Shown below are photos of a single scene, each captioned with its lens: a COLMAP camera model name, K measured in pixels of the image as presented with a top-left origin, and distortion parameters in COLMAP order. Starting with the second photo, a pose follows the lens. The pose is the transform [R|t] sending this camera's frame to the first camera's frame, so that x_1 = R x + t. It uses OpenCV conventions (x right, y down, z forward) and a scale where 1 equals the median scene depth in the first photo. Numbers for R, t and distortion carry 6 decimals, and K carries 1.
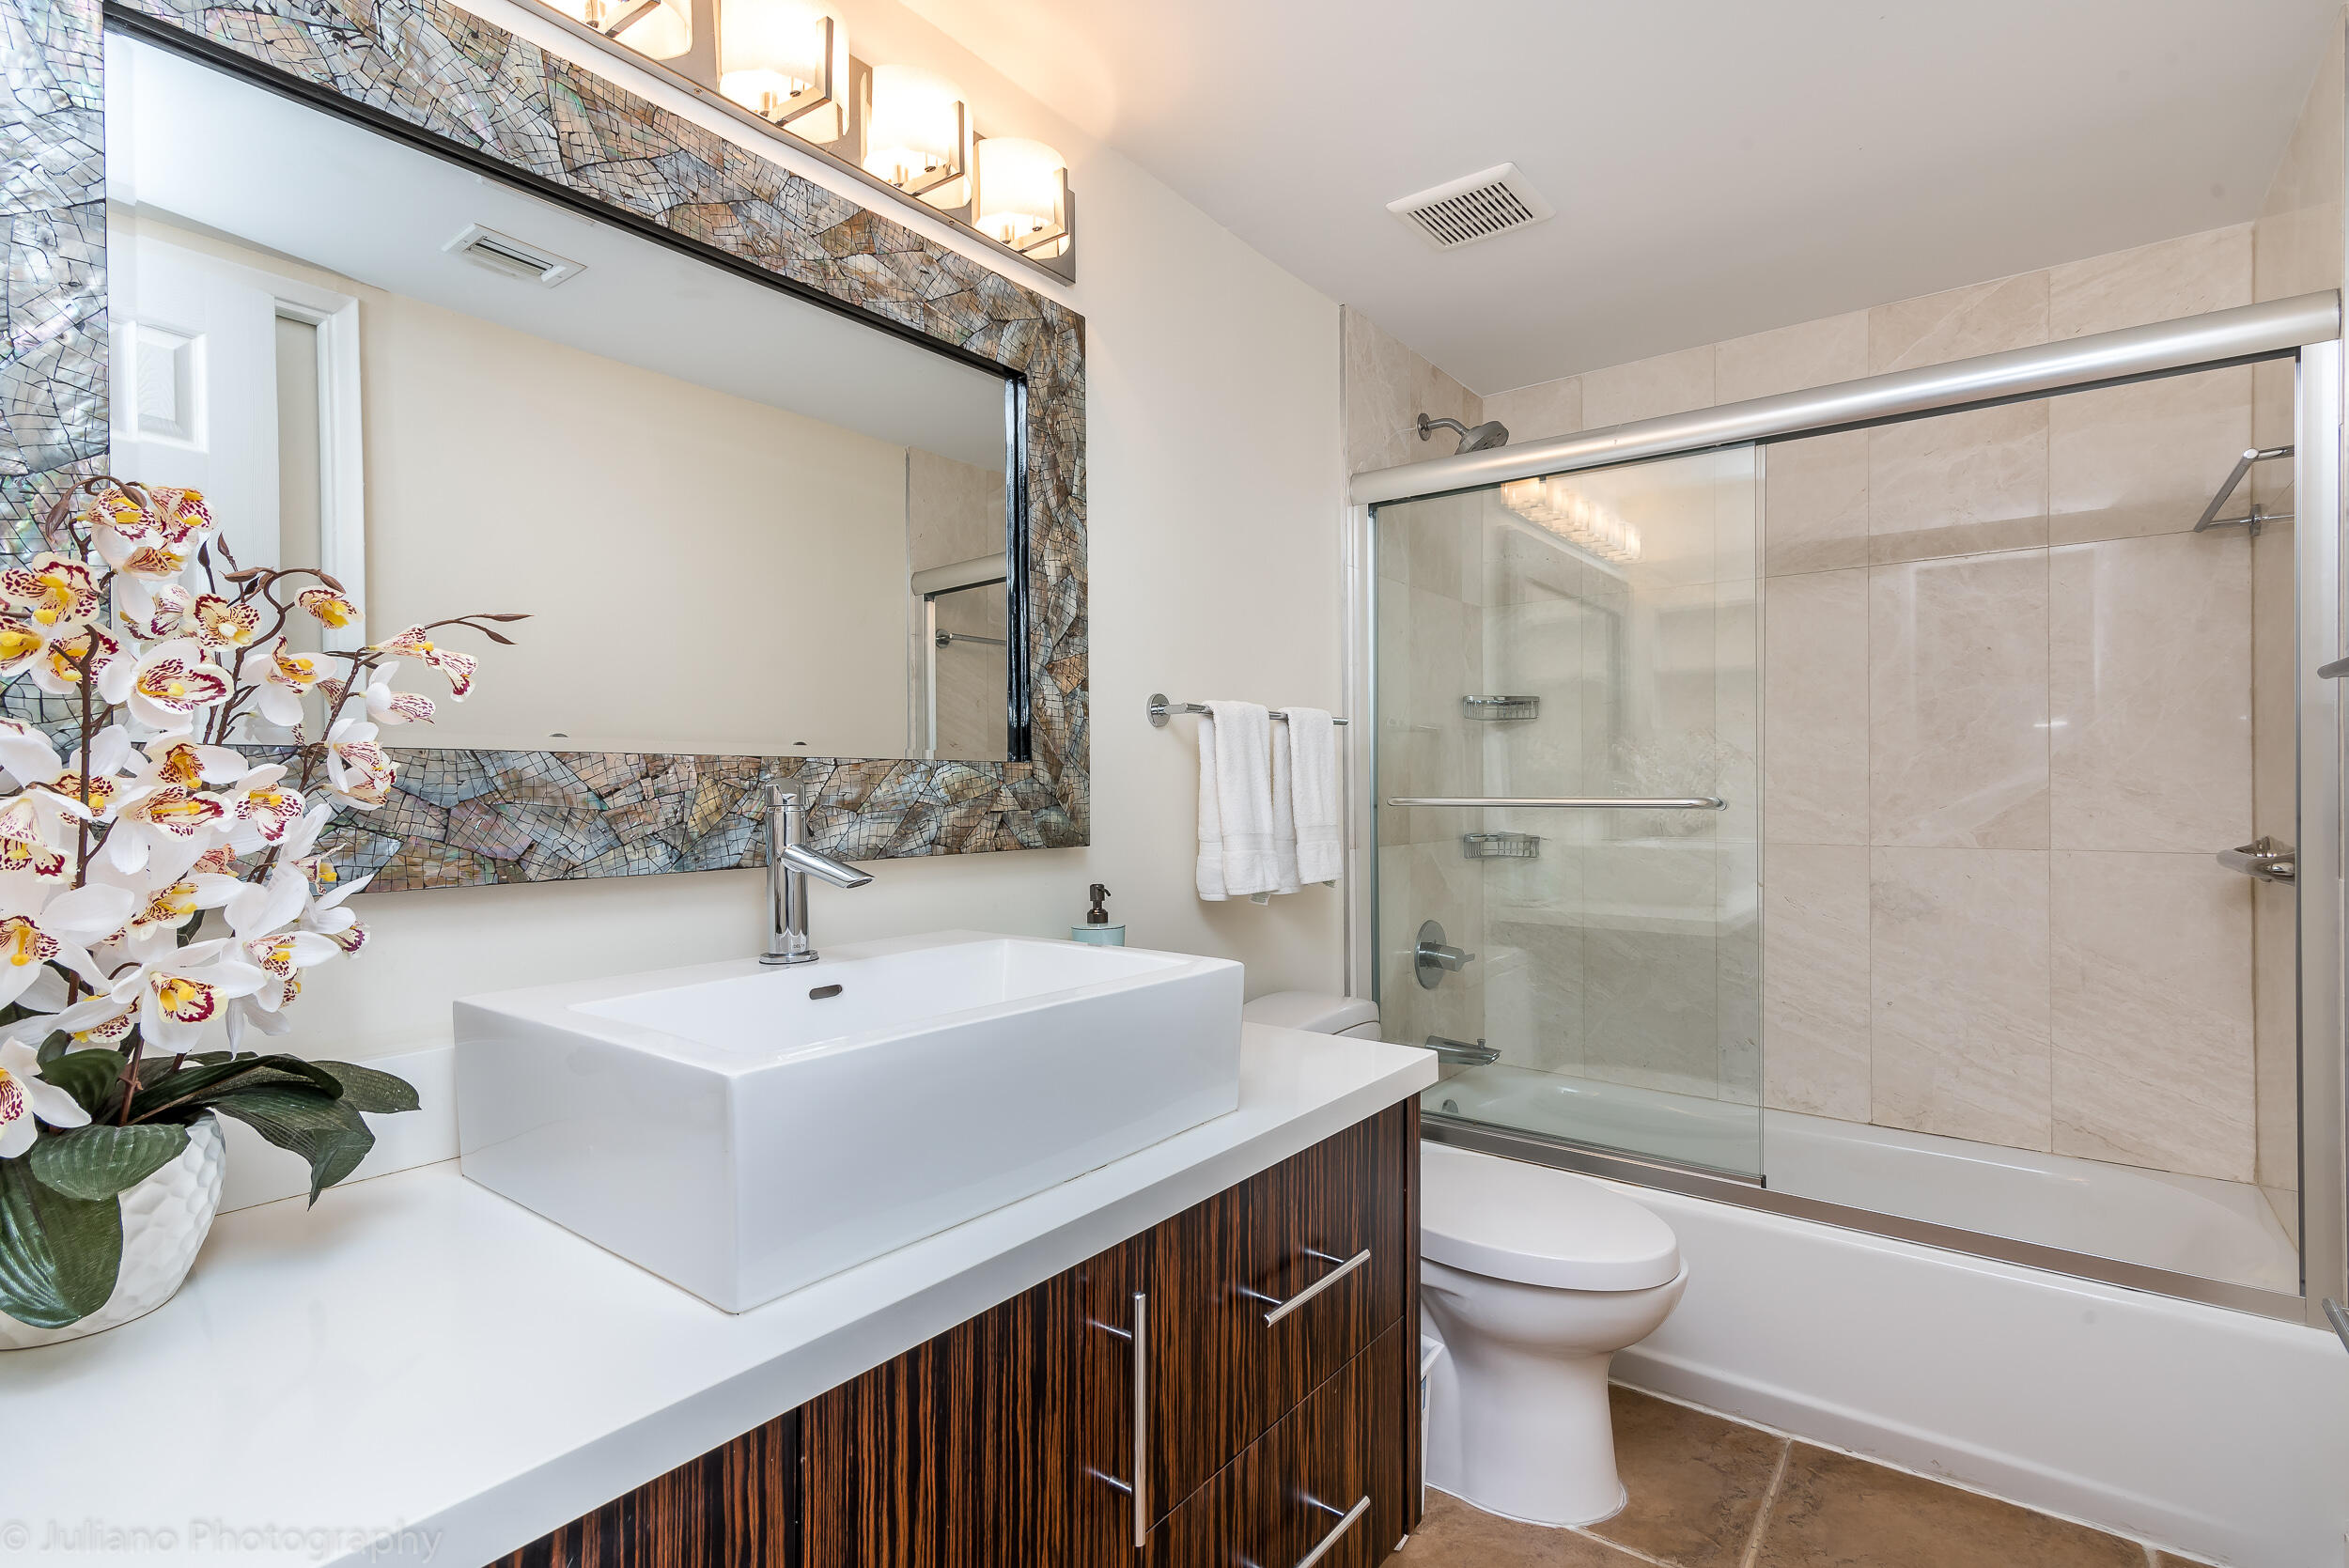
lens RADIAL K [[1116.8, 0, 1172.6], [0, 1116.8, 788.9], [0, 0, 1]] dist [0.013371, -0.000557]
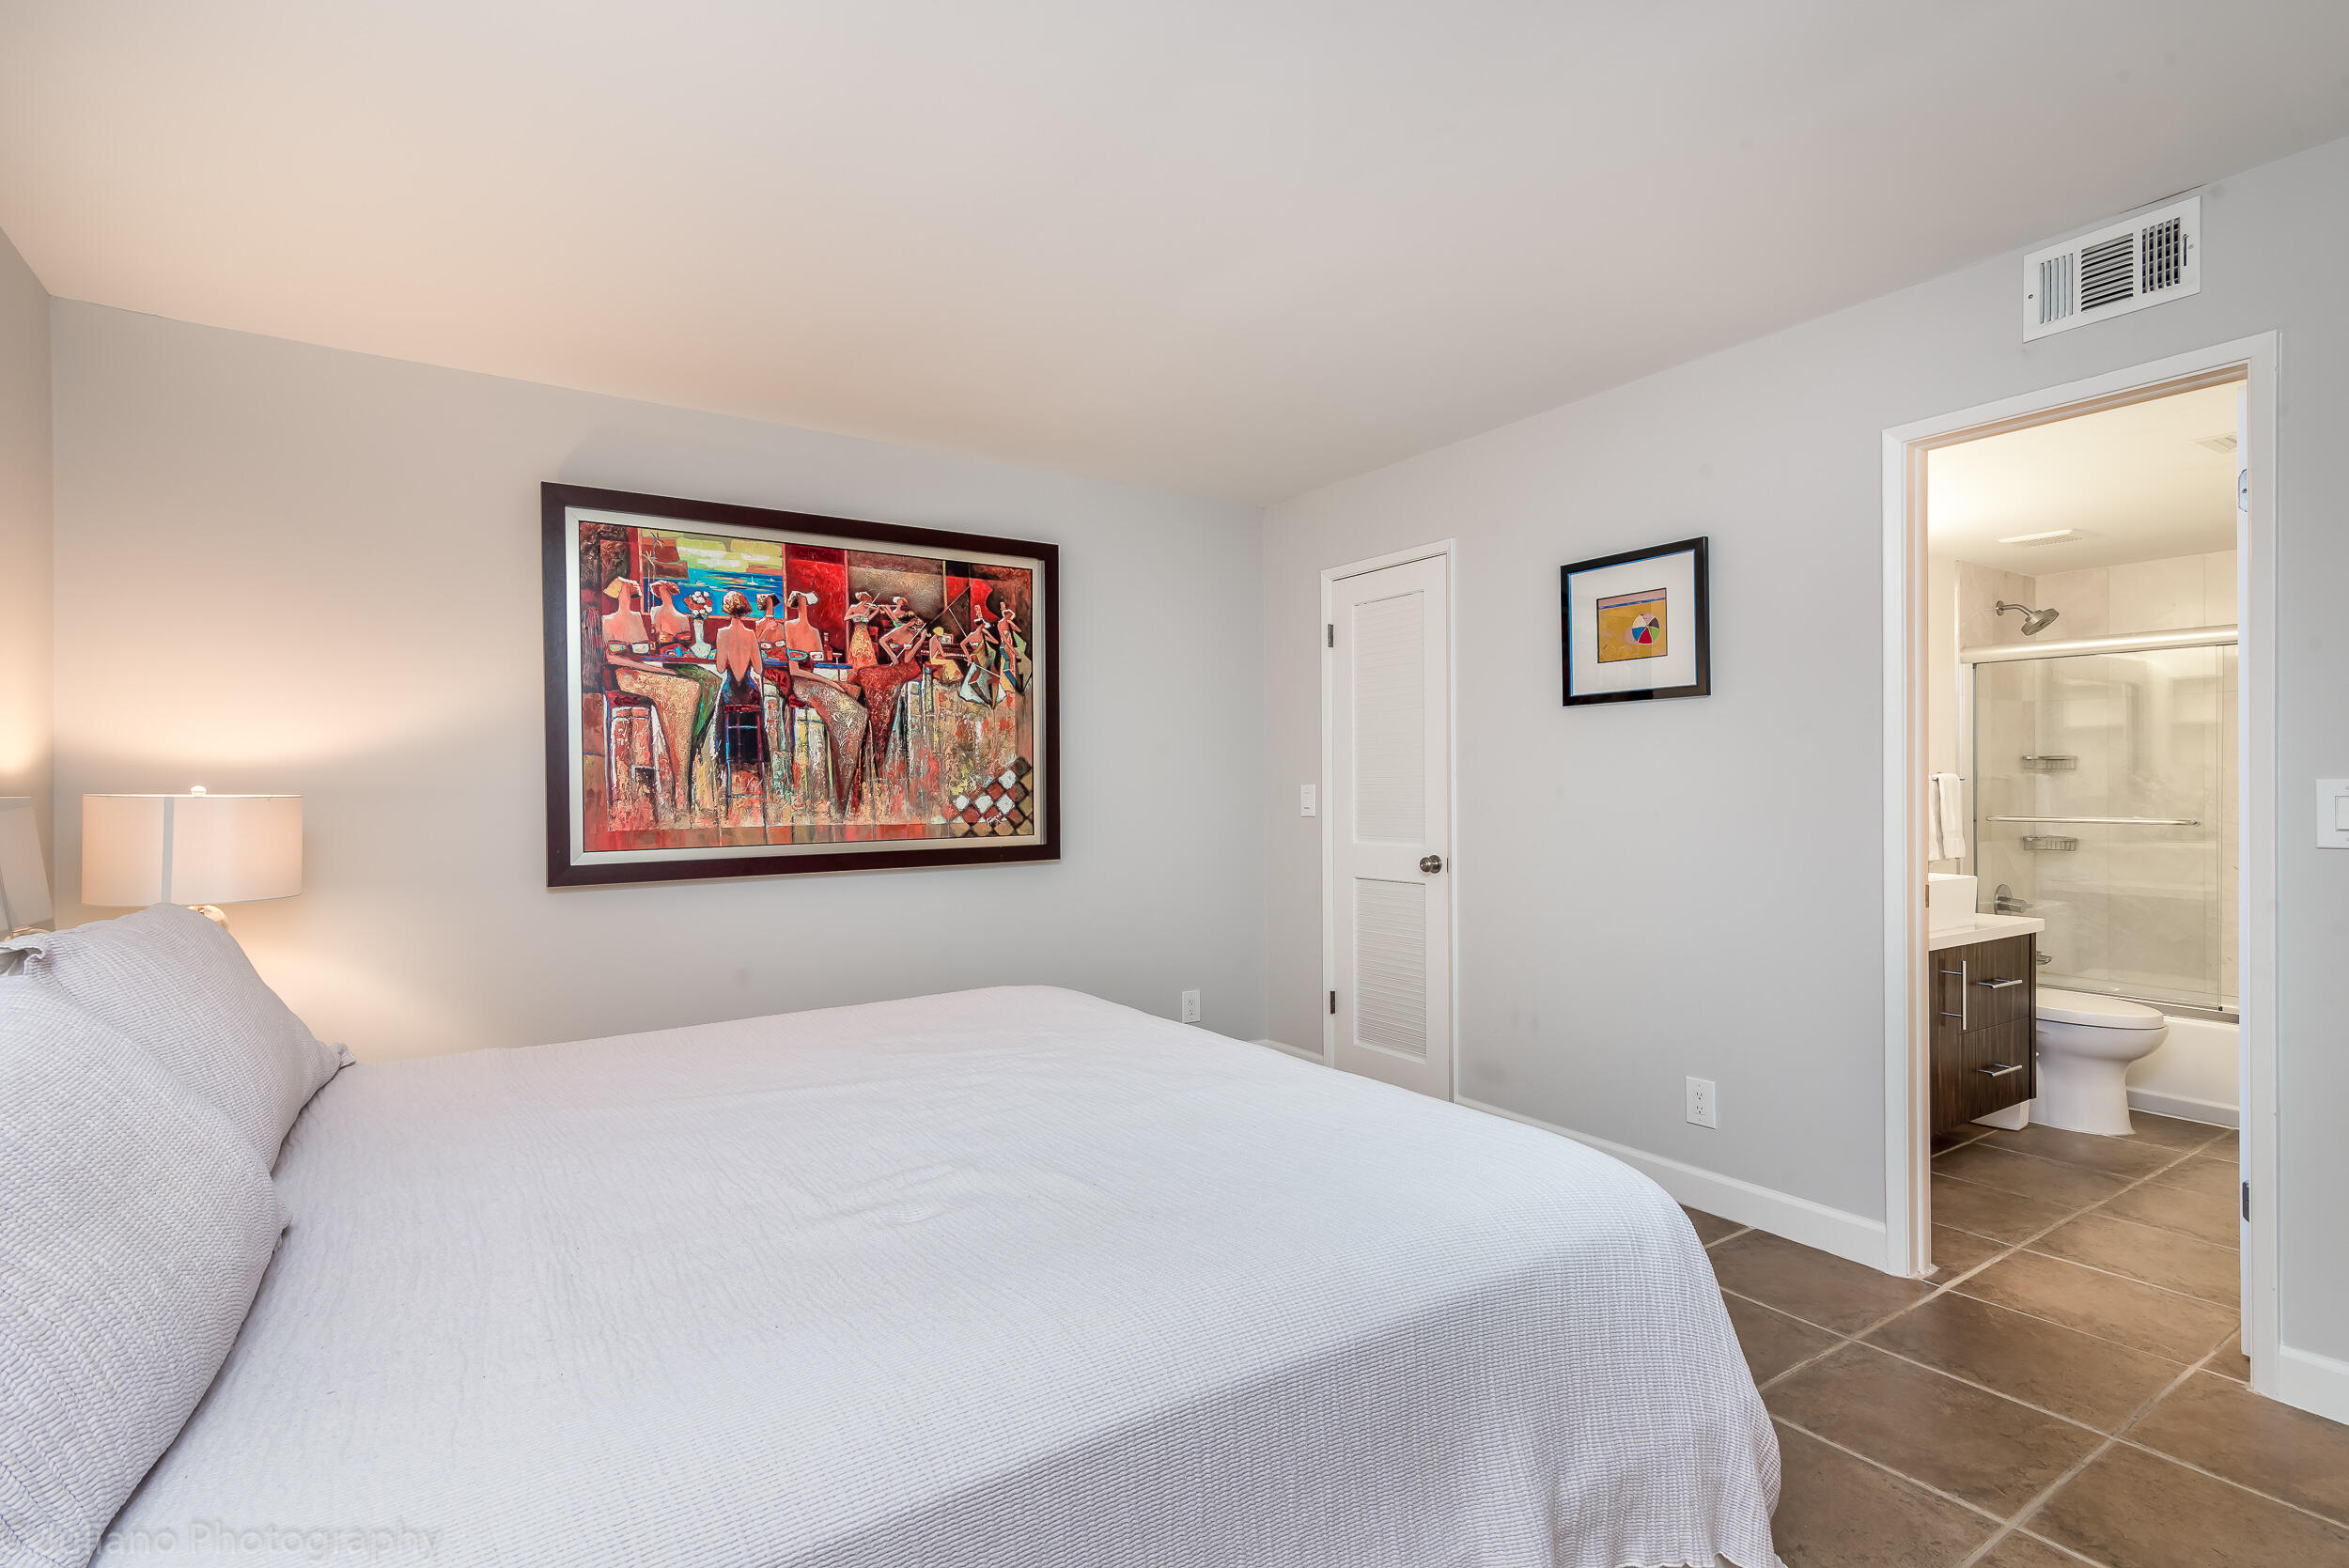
lens RADIAL K [[1116.8, 0, 1172.6], [0, 1116.8, 788.9], [0, 0, 1]] dist [0.013371, -0.000557]
pose [[0.945180, 0.000763, -0.326550, -0.416873], [0.000371, 0.999994, 0.003411, -0.039274], [0.326551, -0.003345, 0.945174, -1.078042]]
